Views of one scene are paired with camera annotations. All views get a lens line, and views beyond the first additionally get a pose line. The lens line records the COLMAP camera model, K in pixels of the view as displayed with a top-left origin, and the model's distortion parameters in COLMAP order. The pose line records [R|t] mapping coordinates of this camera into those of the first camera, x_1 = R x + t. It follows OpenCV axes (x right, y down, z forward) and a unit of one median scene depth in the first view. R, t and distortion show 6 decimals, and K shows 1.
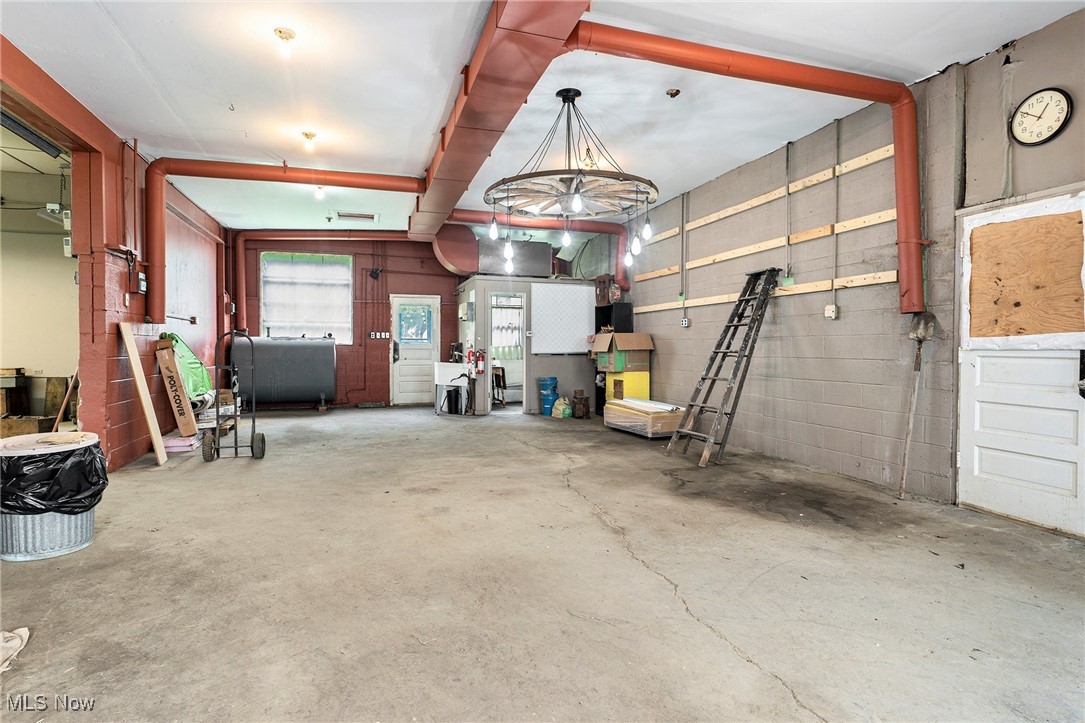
lens RADIAL K [[552.6, 0, 542.5], [0, 552.6, 361.5], [0, 0, 1]] dist [0.000742, 0.000066]
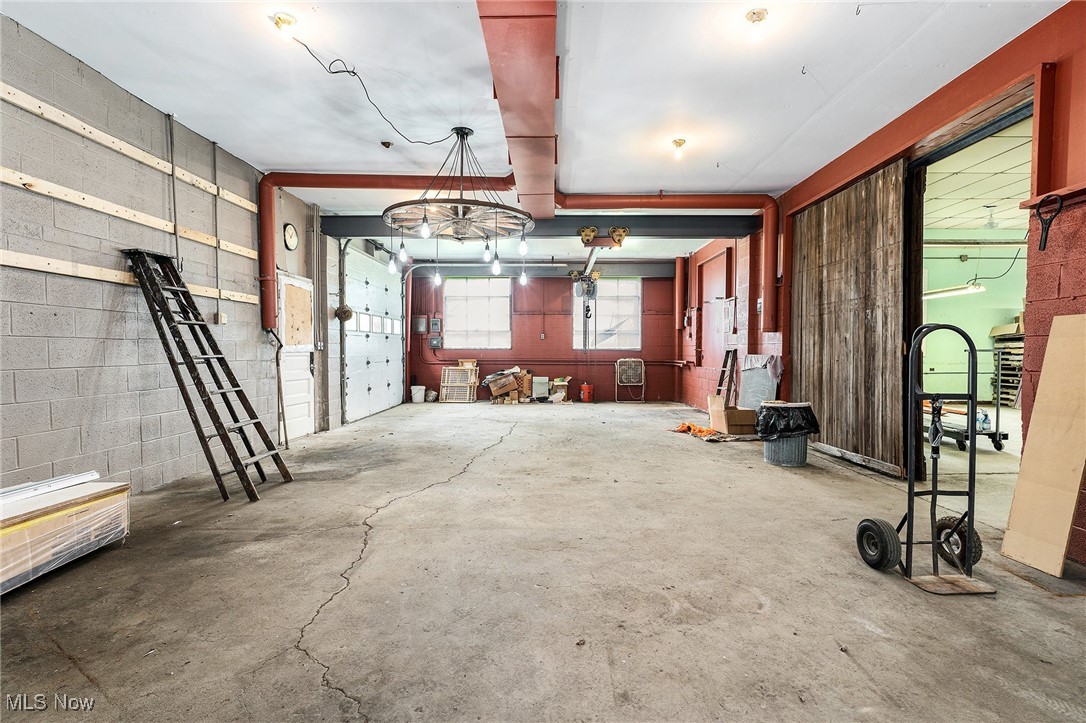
lens RADIAL K [[517.9, 0, 543.0], [0, 517.9, 361.5], [0, 0, 1]] dist [0.000200, 0.000064]
pose [[-0.946958, -0.008973, 0.321233, -0.392545], [0.007056, 0.998789, 0.048699, -0.048631], [-0.321281, 0.048383, -0.945747, 1.686218]]
